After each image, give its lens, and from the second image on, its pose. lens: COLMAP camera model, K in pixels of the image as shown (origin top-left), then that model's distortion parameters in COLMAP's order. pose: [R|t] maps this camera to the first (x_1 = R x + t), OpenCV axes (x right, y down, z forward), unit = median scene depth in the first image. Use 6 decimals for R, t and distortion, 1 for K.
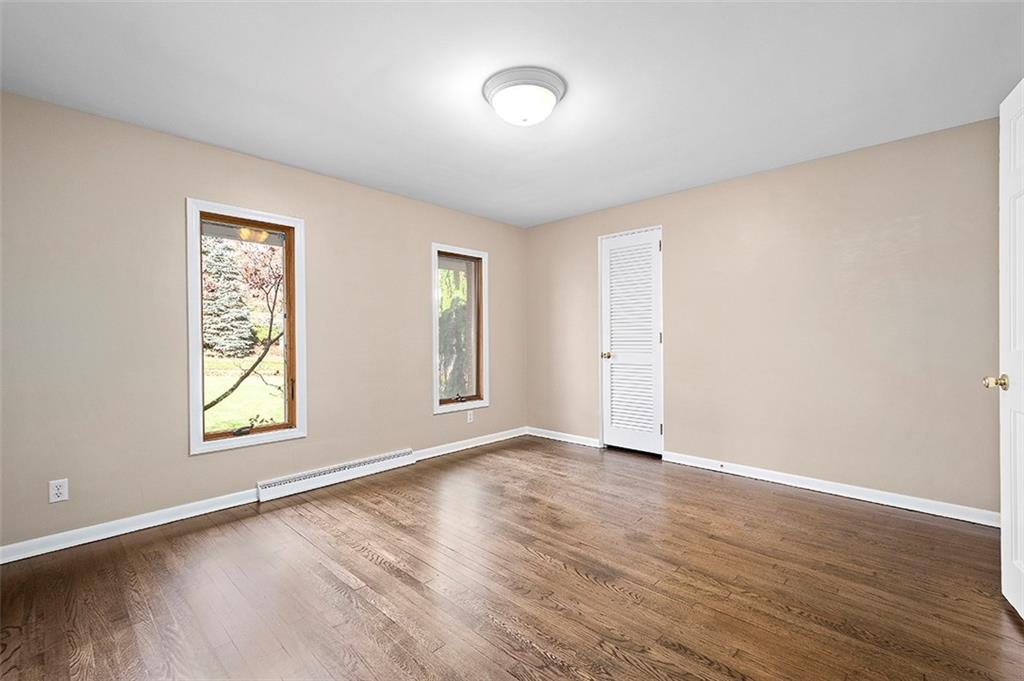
lens RADIAL K [[448.6, 0, 511.3], [0, 448.6, 343.1], [0, 0, 1]] dist [0.005301, -0.002173]
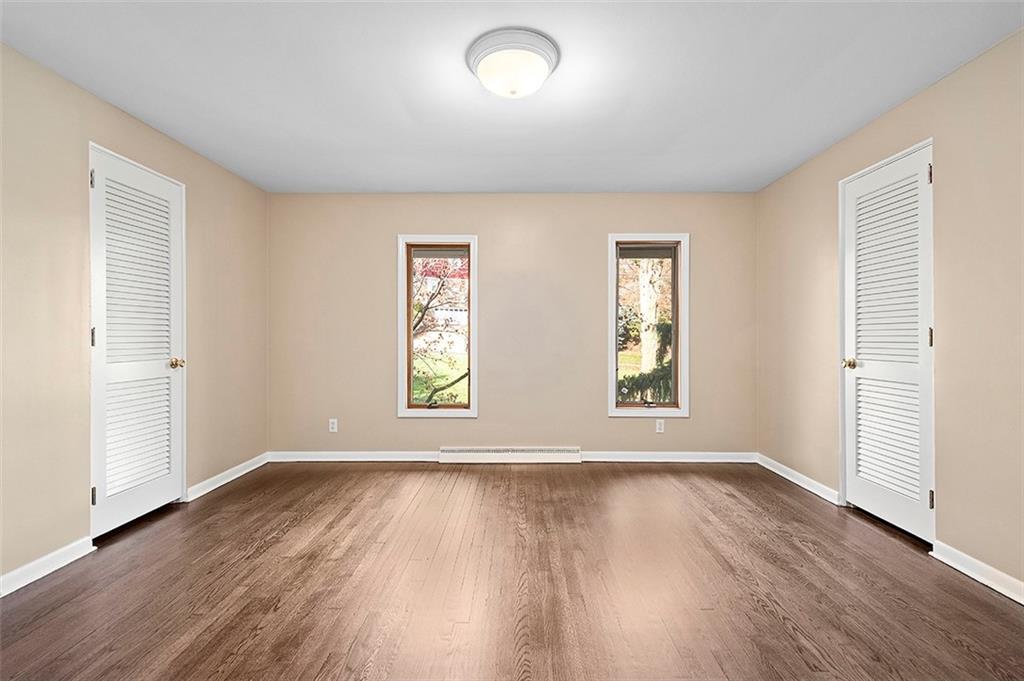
lens RADIAL K [[448.6, 0, 515.8], [0, 448.6, 336.7], [0, 0, 1]] dist [0.005301, -0.002173]
pose [[0.666640, 0.007003, -0.745347, 0.408447], [-0.012822, 0.999916, -0.002073, -0.003836], [0.745269, 0.010939, 0.666674, 0.235970]]
